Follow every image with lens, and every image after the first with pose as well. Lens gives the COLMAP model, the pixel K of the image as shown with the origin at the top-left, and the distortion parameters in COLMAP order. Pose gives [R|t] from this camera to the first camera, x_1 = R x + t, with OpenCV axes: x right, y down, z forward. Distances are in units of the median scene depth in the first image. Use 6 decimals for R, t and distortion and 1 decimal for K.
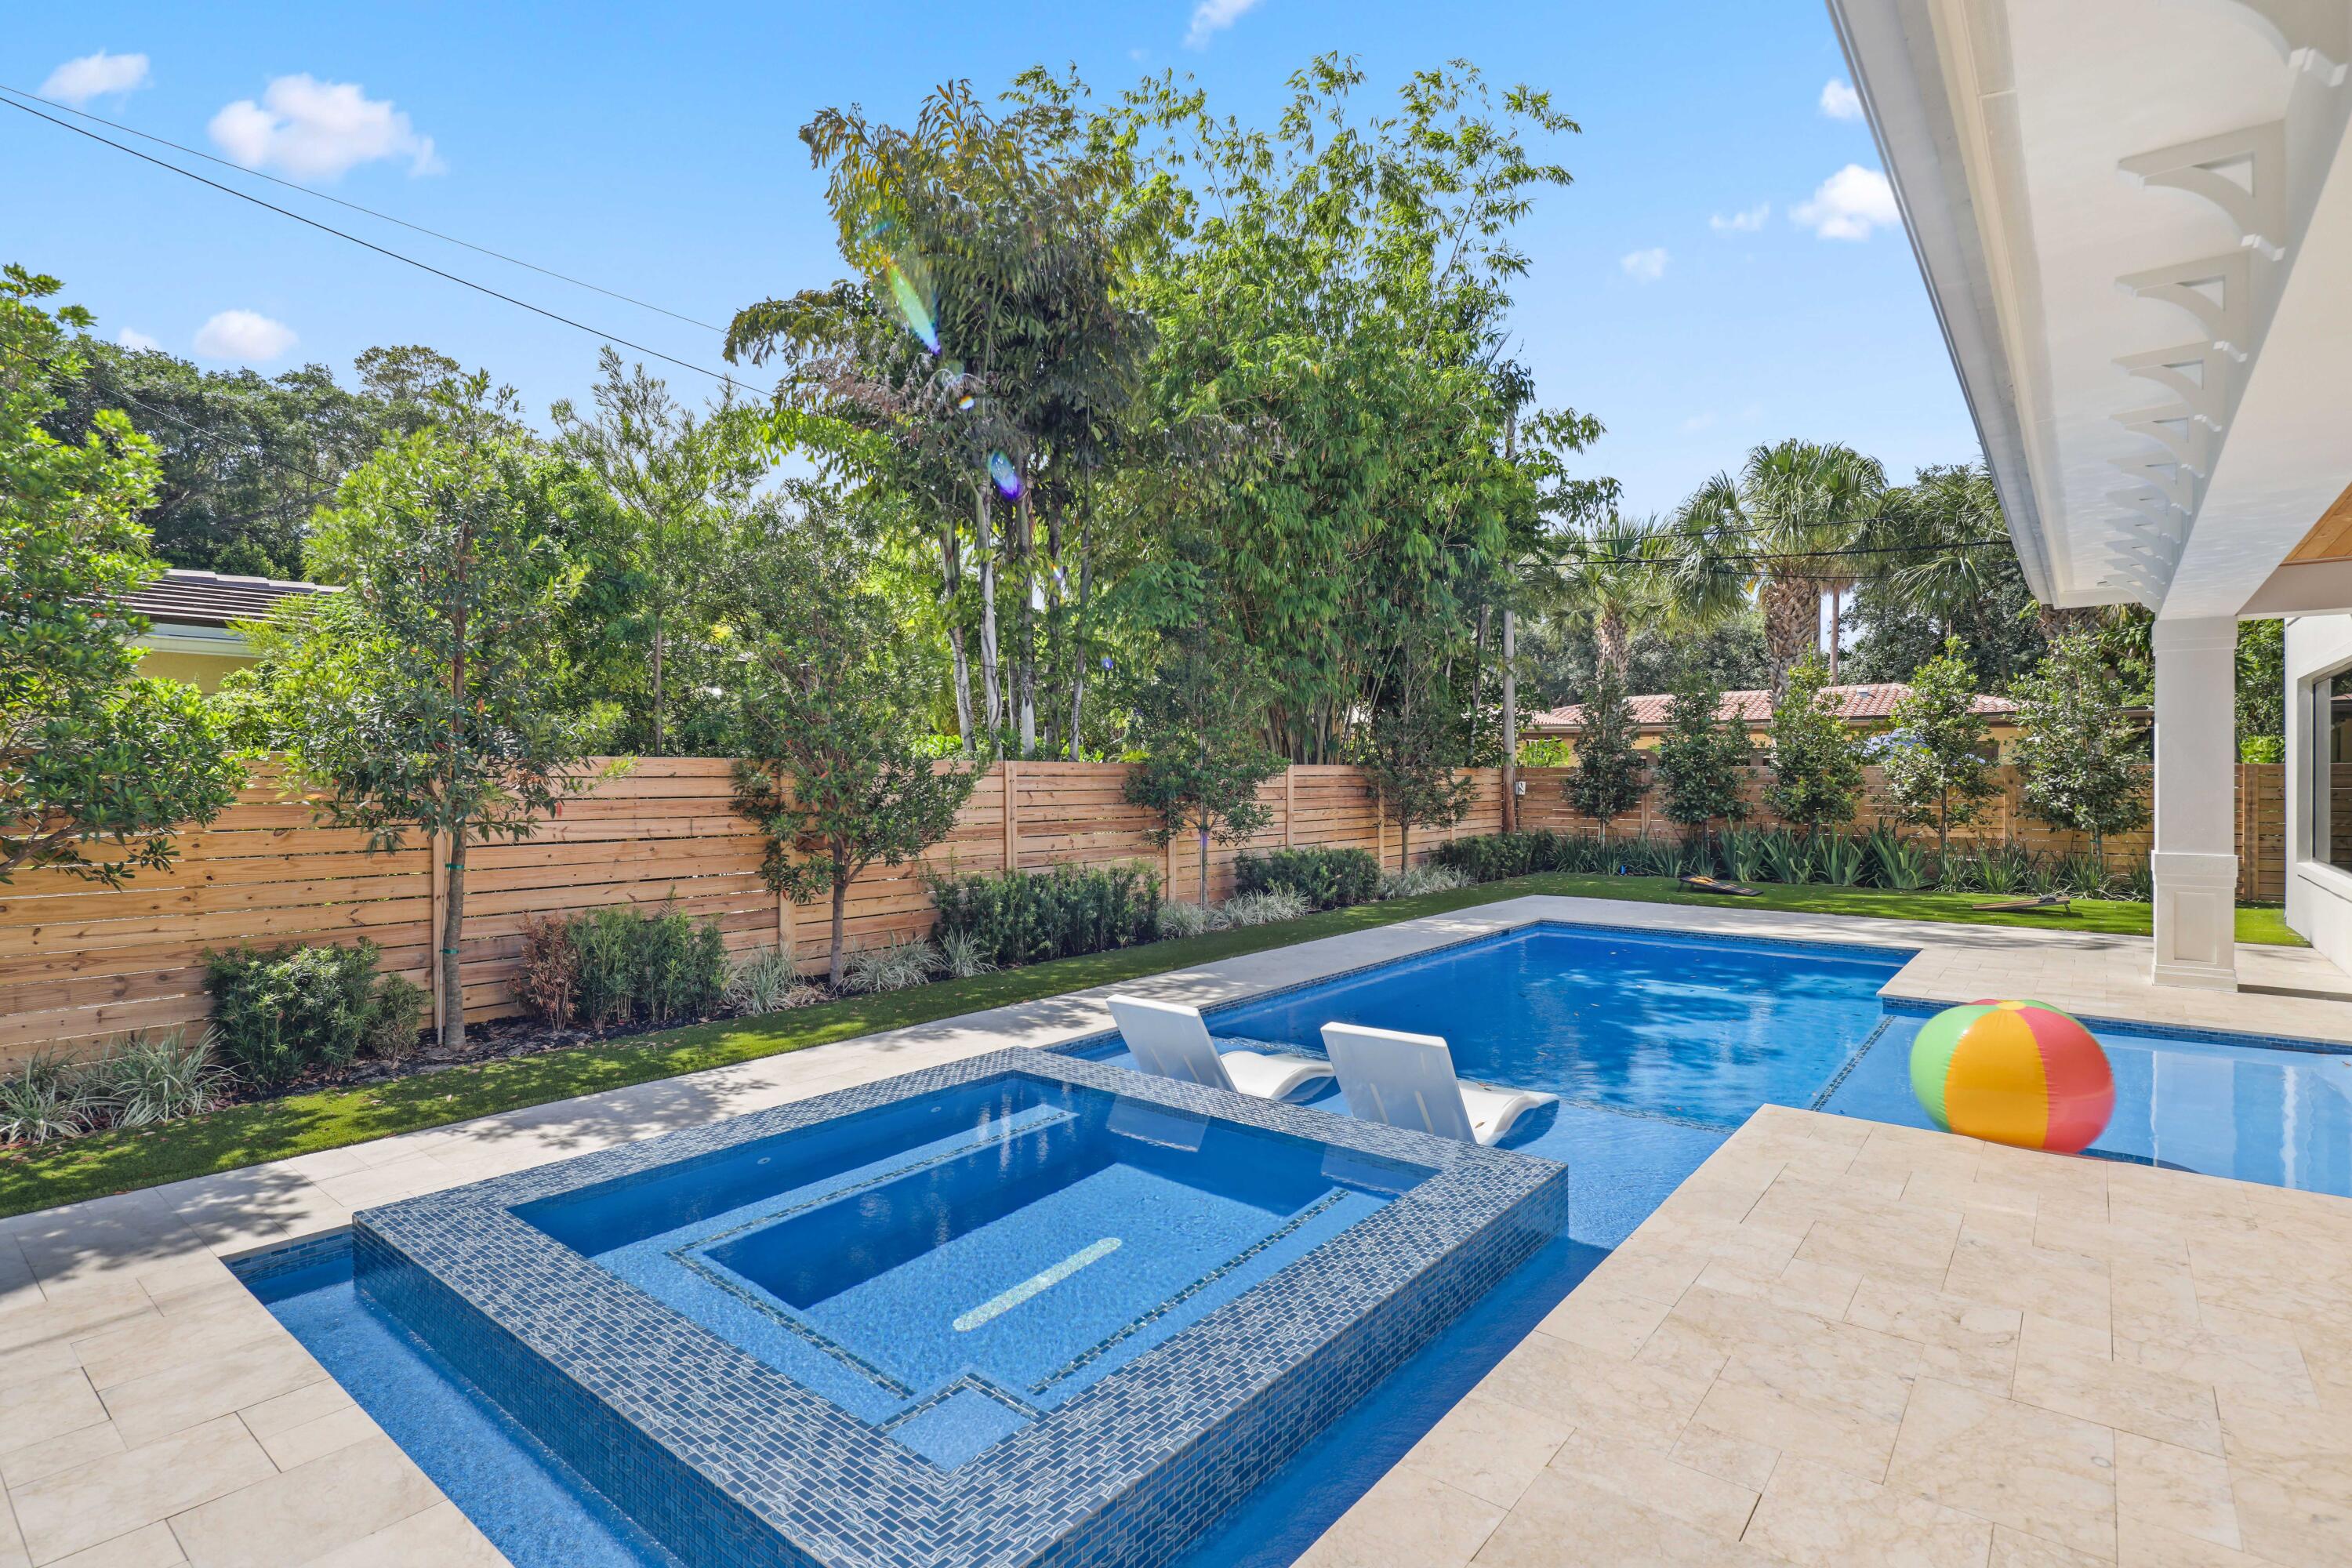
lens RADIAL K [[1143.3, 0, 1179.9], [0, 1143.3, 784.1], [0, 0, 1]] dist [0.011680, -0.003666]
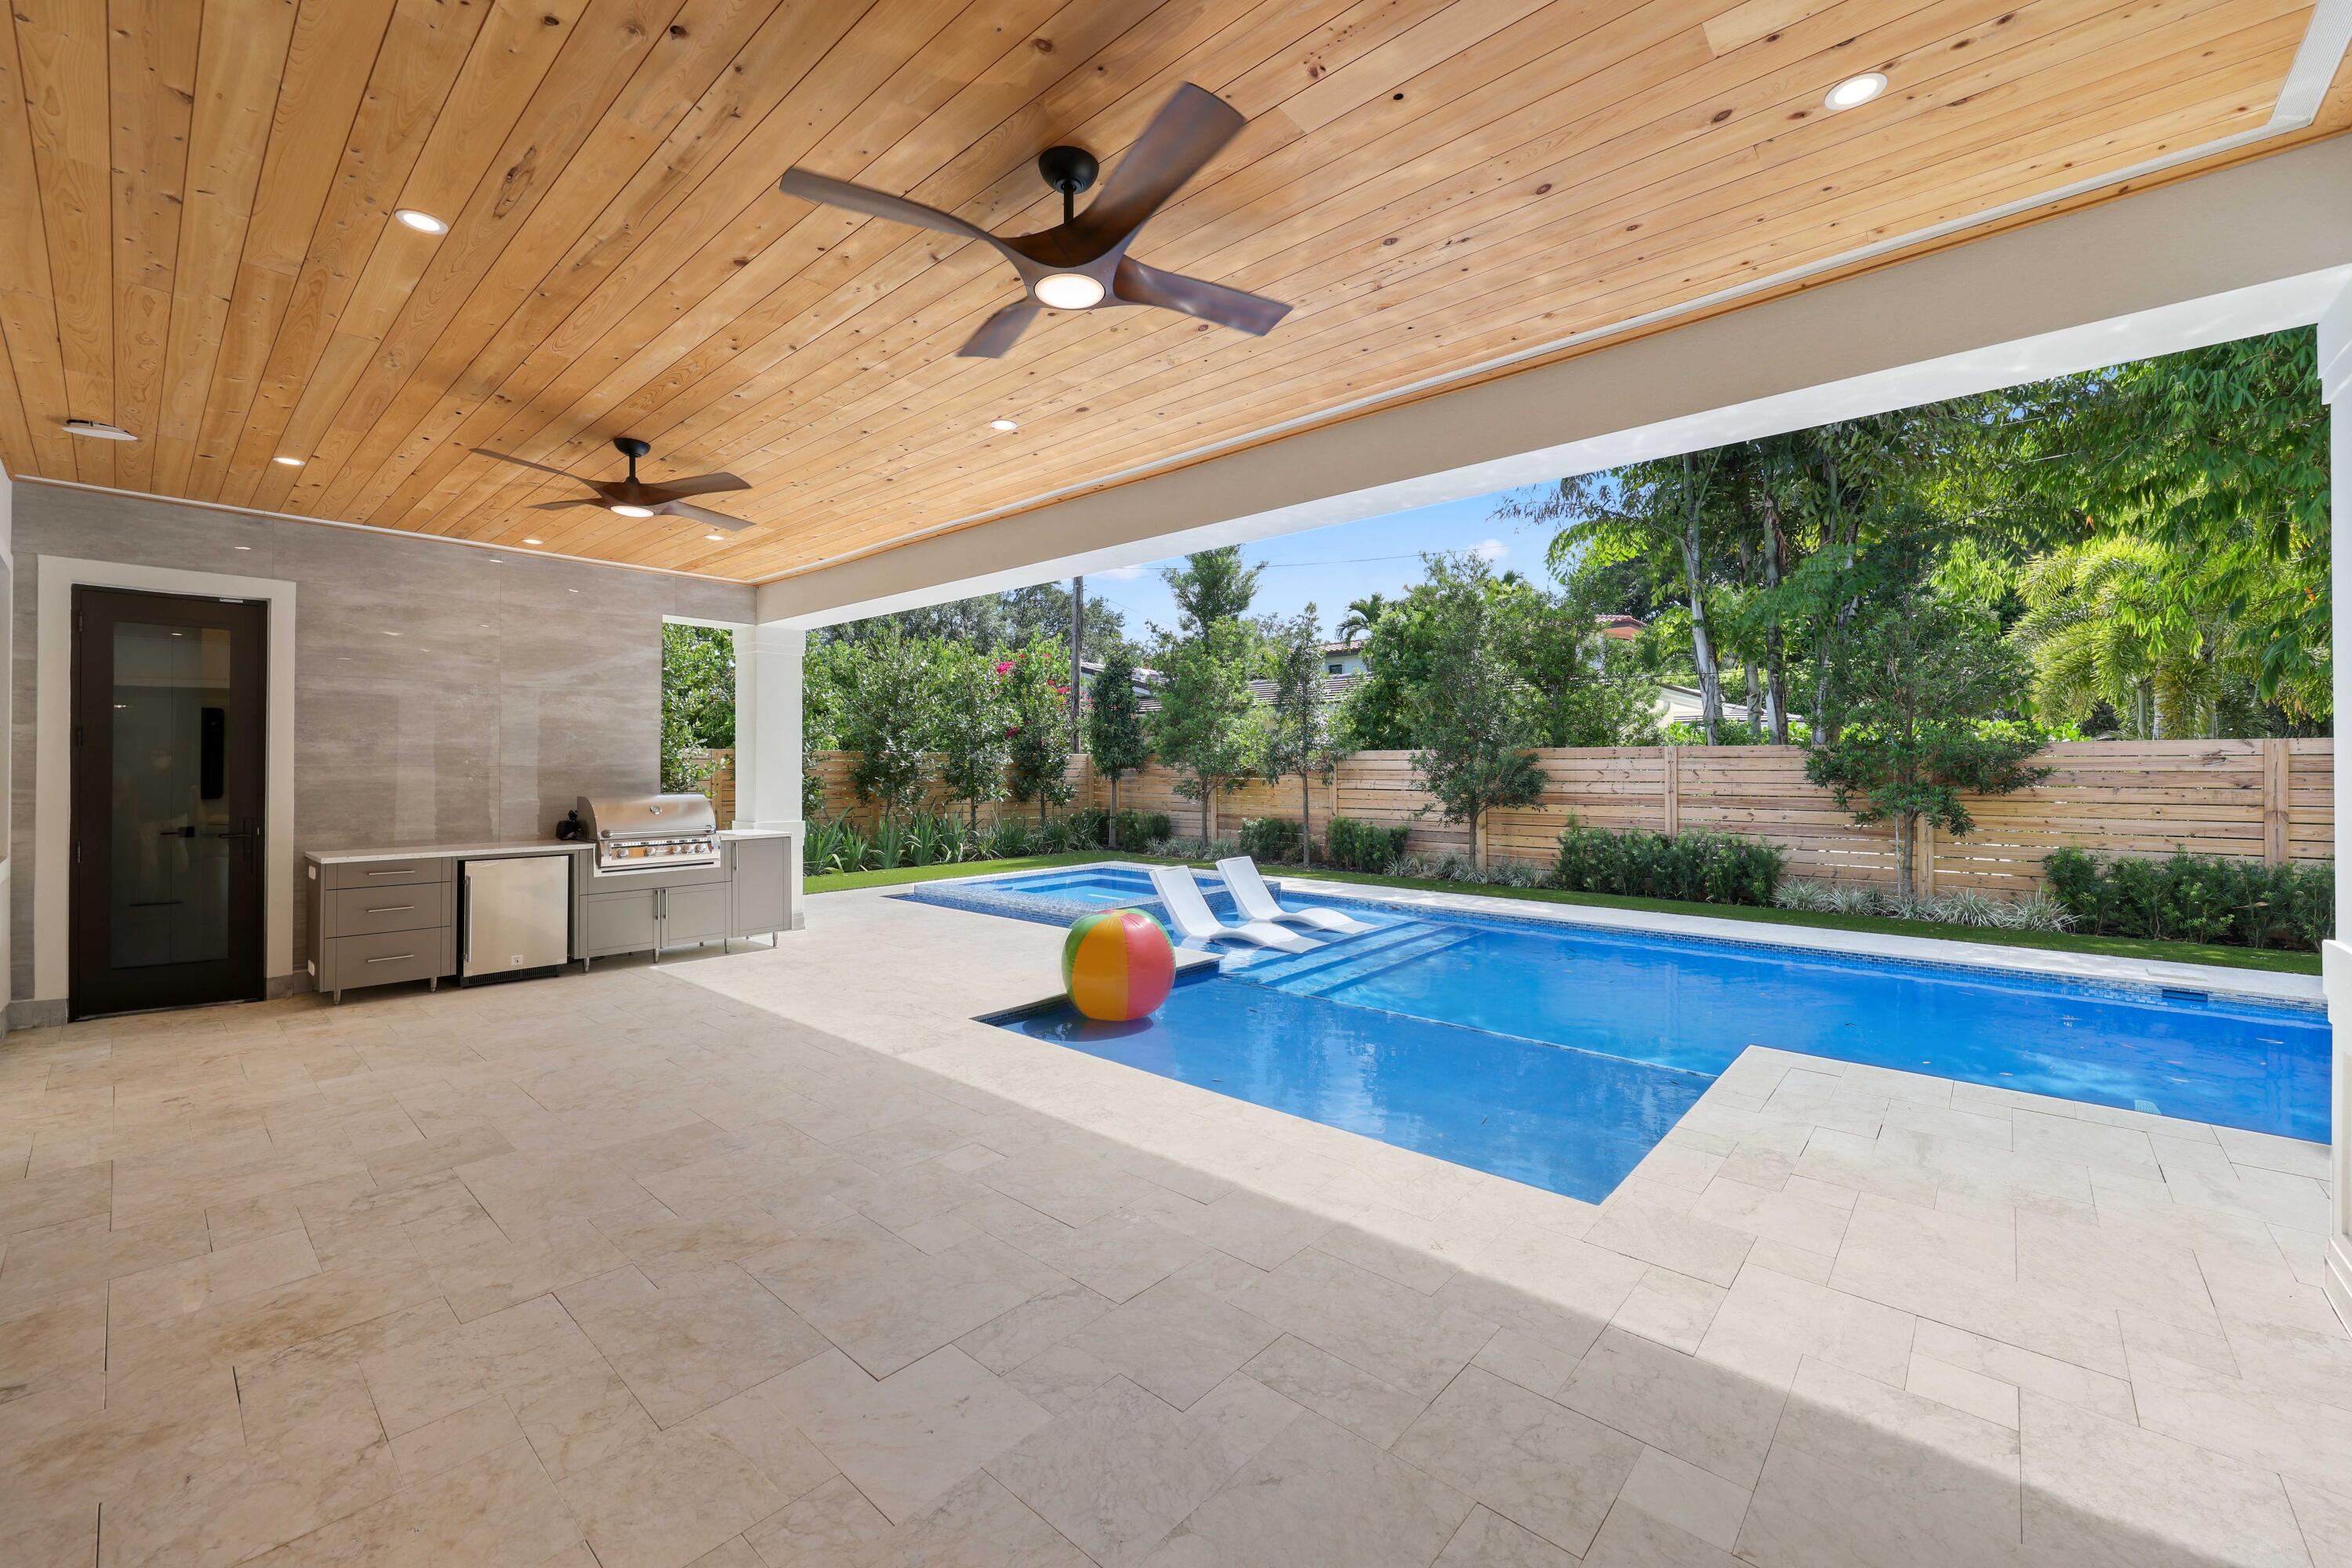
lens RADIAL K [[928.1, 0, 1170.4], [0, 928.1, 762.1], [0, 0, 1]] dist [0.002706, -0.000968]
pose [[-0.052584, -0.003039, -0.998612, 1.122892], [-0.006143, 0.999977, -0.002720, 0.004580], [0.998598, 0.005992, -0.052602, 0.610140]]
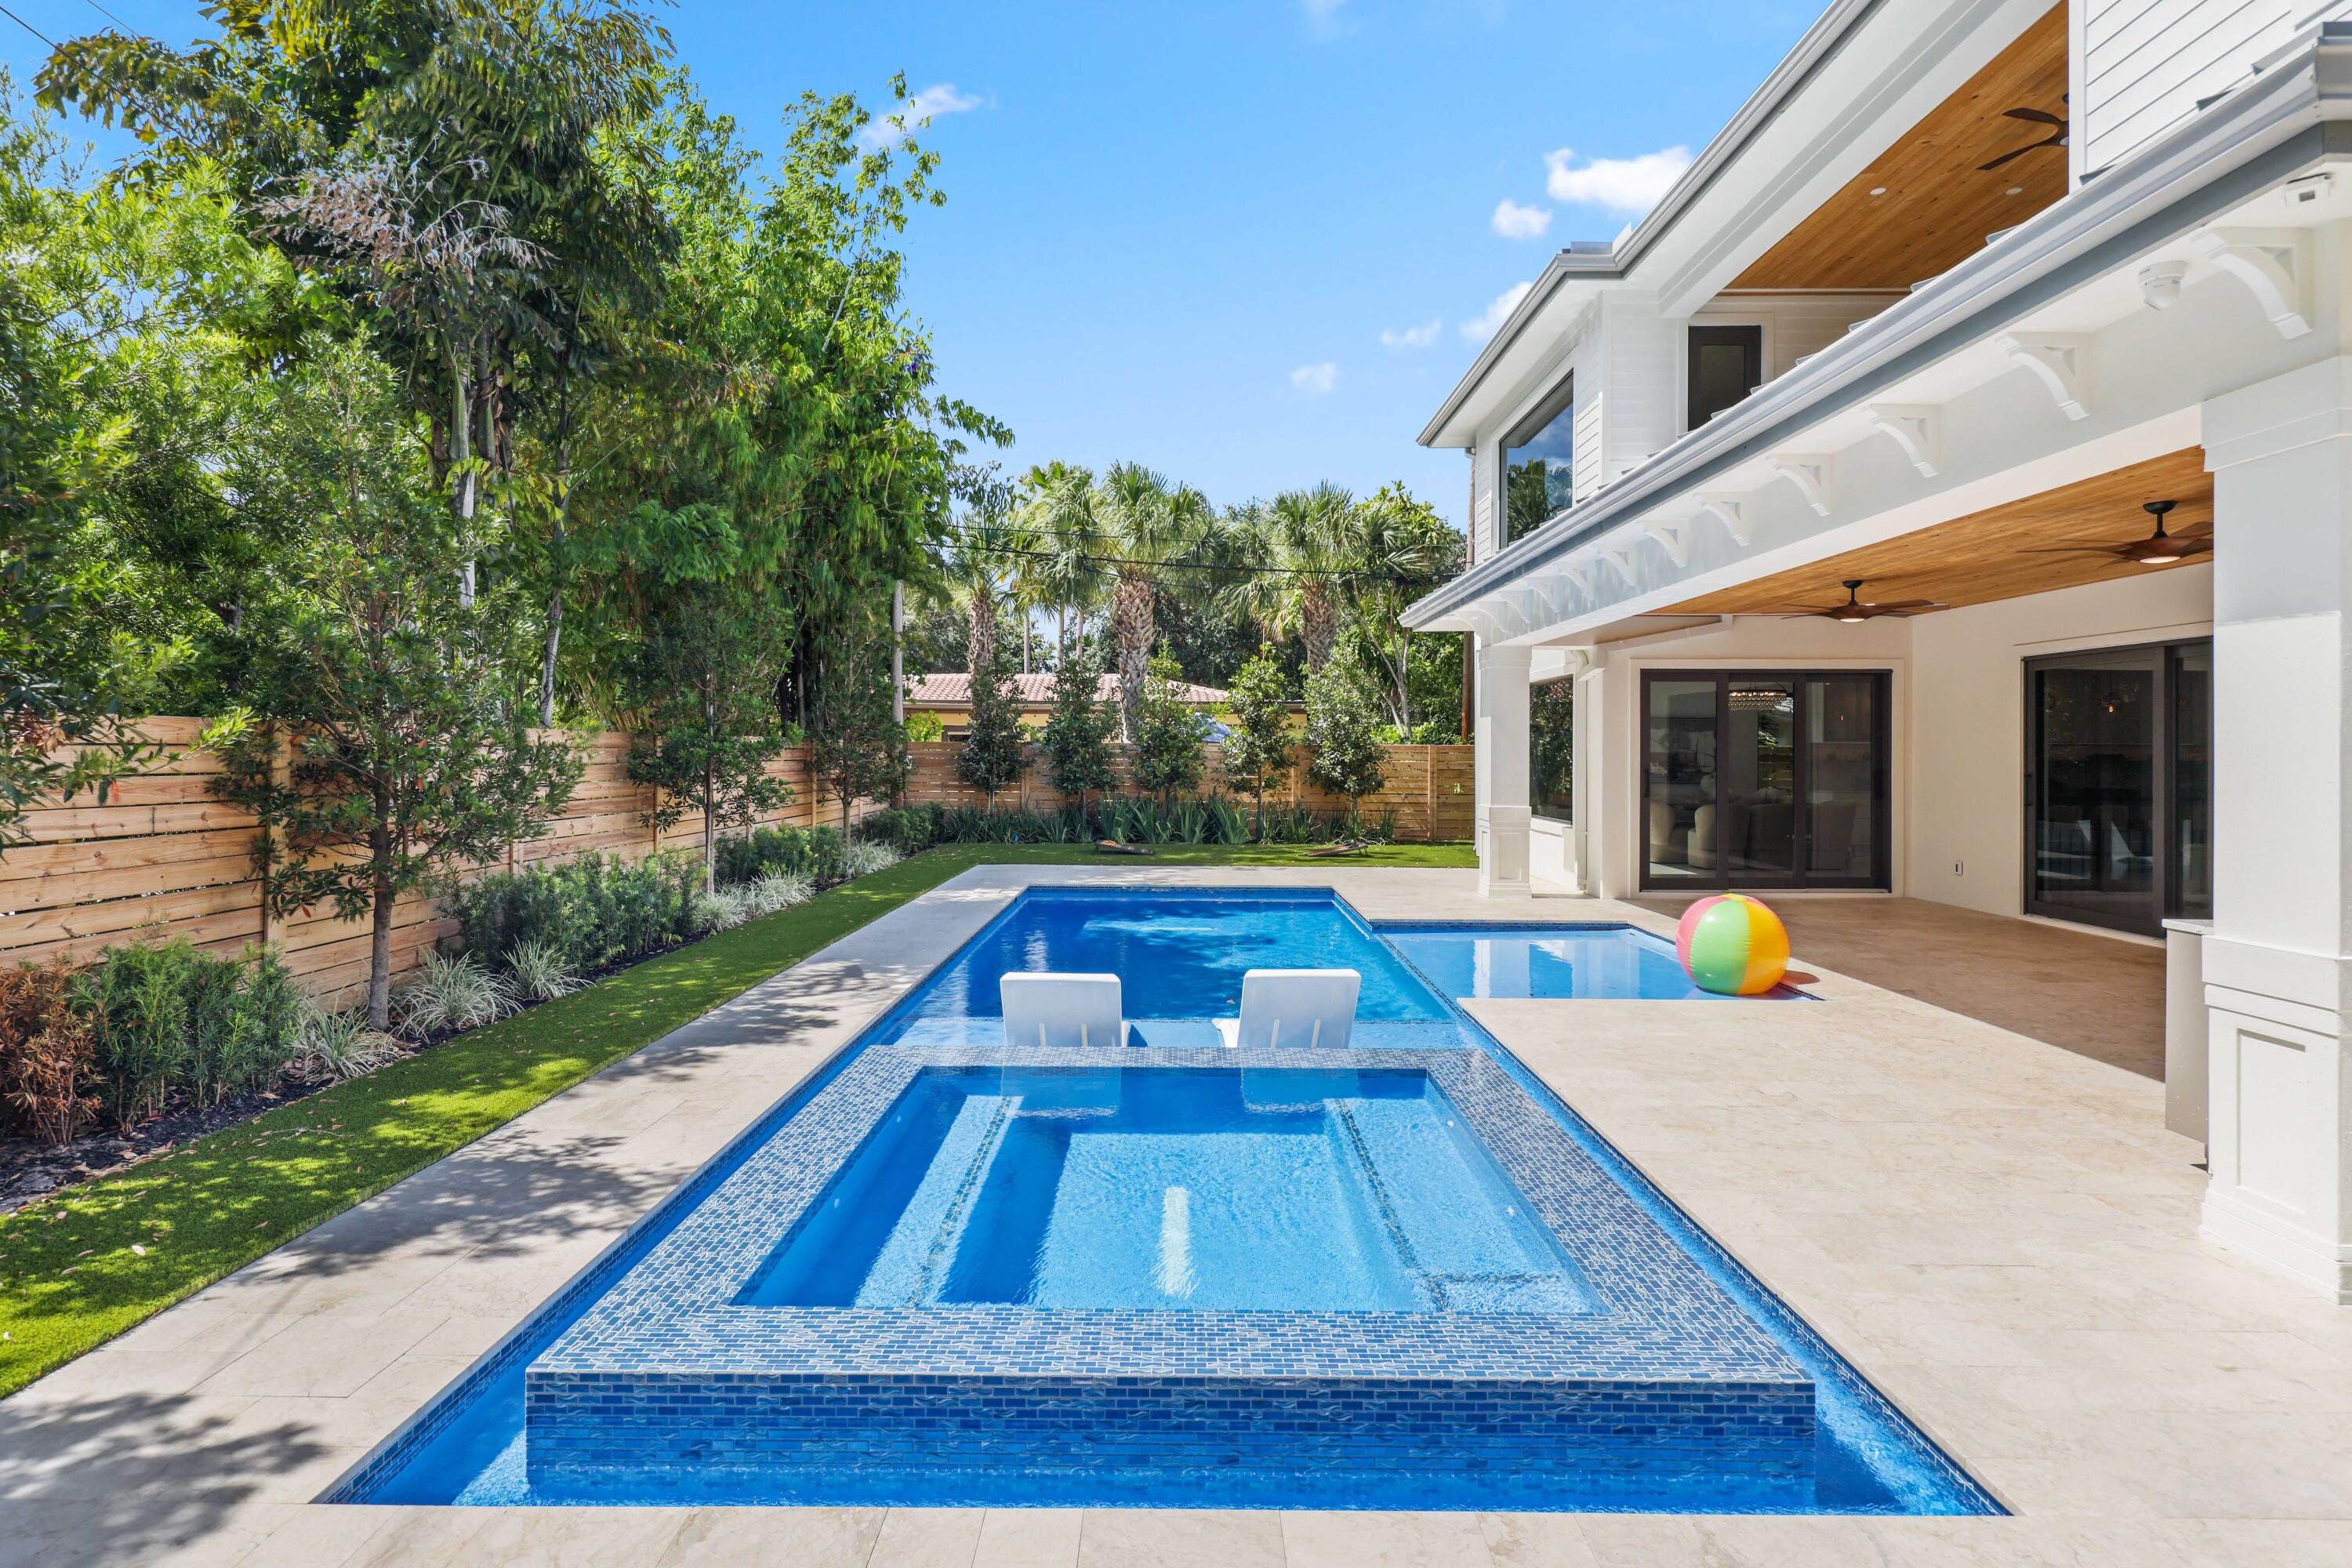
lens RADIAL K [[1171.4, 0, 1178.7], [0, 1171.4, 770.0], [0, 0, 1]] dist [0.006712, -0.002842]
pose [[0.780582, -0.003856, 0.625042, -0.365377], [-0.002274, 0.999957, 0.009010, 0.001111], [-0.625049, -0.008455, 0.780540, 0.086201]]
